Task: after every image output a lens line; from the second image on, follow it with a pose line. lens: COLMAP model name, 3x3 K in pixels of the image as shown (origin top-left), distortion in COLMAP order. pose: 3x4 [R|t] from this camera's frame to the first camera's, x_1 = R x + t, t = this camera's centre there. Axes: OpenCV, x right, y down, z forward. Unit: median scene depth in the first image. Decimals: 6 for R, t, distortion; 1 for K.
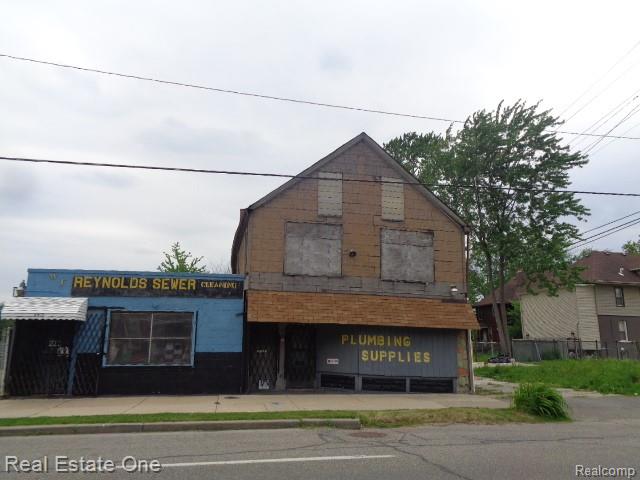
lens RADIAL K [[481.6, 0, 322.8], [0, 481.6, 238.8], [0, 0, 1]] dist [0.004018, 0.002242]
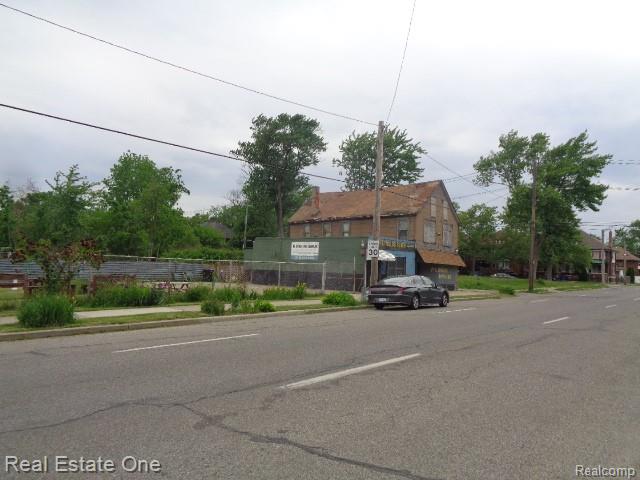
lens RADIAL K [[465.8, 0, 320.0], [0, 465.8, 240.0], [0, 0, 1]] dist [0.003766, 0.002480]
pose [[0.766116, 0.055648, 0.640289, -1.907574], [-0.162727, 0.980578, 0.109482, -0.100016], [-0.621761, -0.188068, 0.760292, -0.392475]]
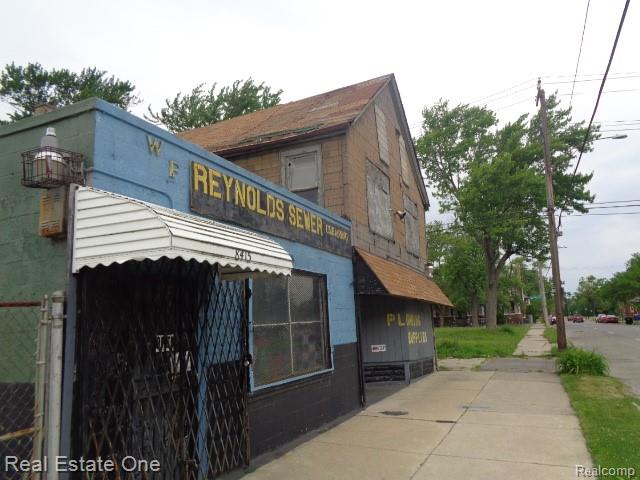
lens RADIAL K [[481.6, 0, 322.8], [0, 481.6, 238.8], [0, 0, 1]] dist [0.004018, 0.002242]
pose [[0.575054, 0.116315, 0.809805, -0.696246], [-0.134623, 0.989802, -0.046572, 0.130389], [-0.806963, -0.082237, 0.584848, 0.645617]]
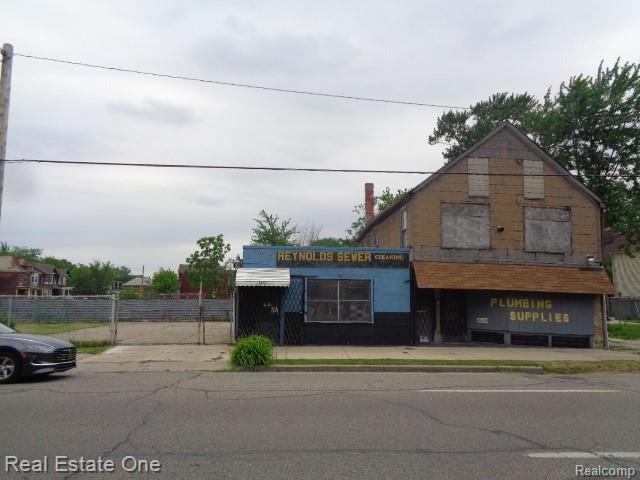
lens RADIAL K [[481.6, 0, 322.8], [0, 481.6, 238.8], [0, 0, 1]] dist [0.004018, 0.002242]
pose [[0.993429, -0.007609, -0.114196, -0.237320], [0.018013, 0.995747, 0.090351, -0.060366], [0.113023, -0.091814, 0.989341, -0.201062]]
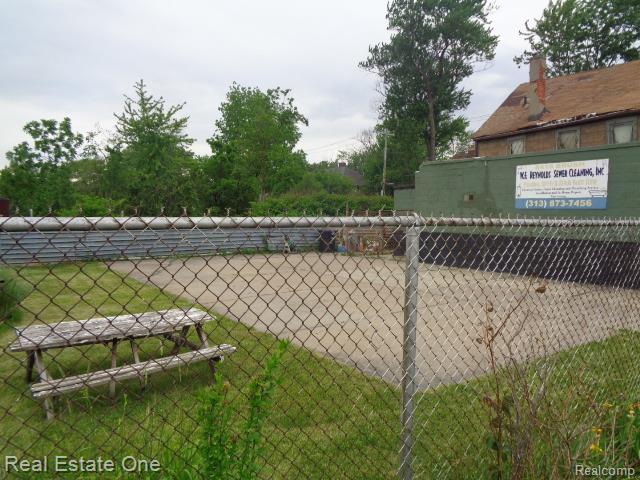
lens RADIAL K [[485.5, 0, 324.4], [0, 485.5, 238.9], [0, 0, 1]] dist [-0.000604, 0.008038]
pose [[0.908698, -0.013538, 0.417235, -1.350245], [-0.096458, 0.965619, 0.241406, 0.110268], [-0.406158, -0.259610, 0.876150, 0.619239]]
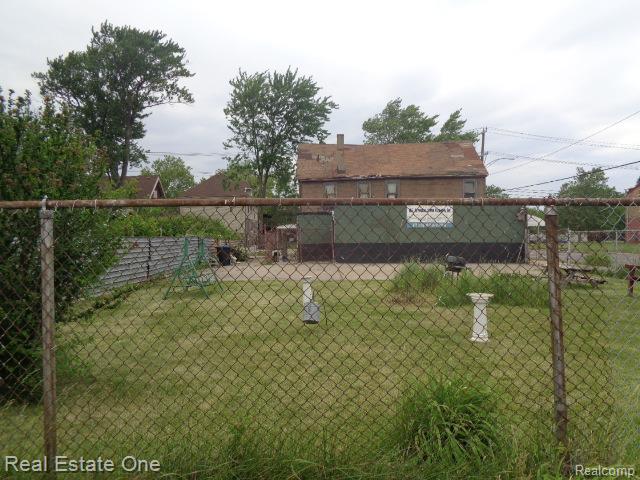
lens RADIAL K [[469.3, 0, 329.9], [0, 469.3, 265.8], [0, 0, 1]] dist [-0.045612, 0.004118]
pose [[0.203730, -0.064265, 0.976916, -2.301322], [-0.197950, 0.974530, 0.105389, 0.249484], [-0.958807, -0.214851, 0.185820, 1.208556]]
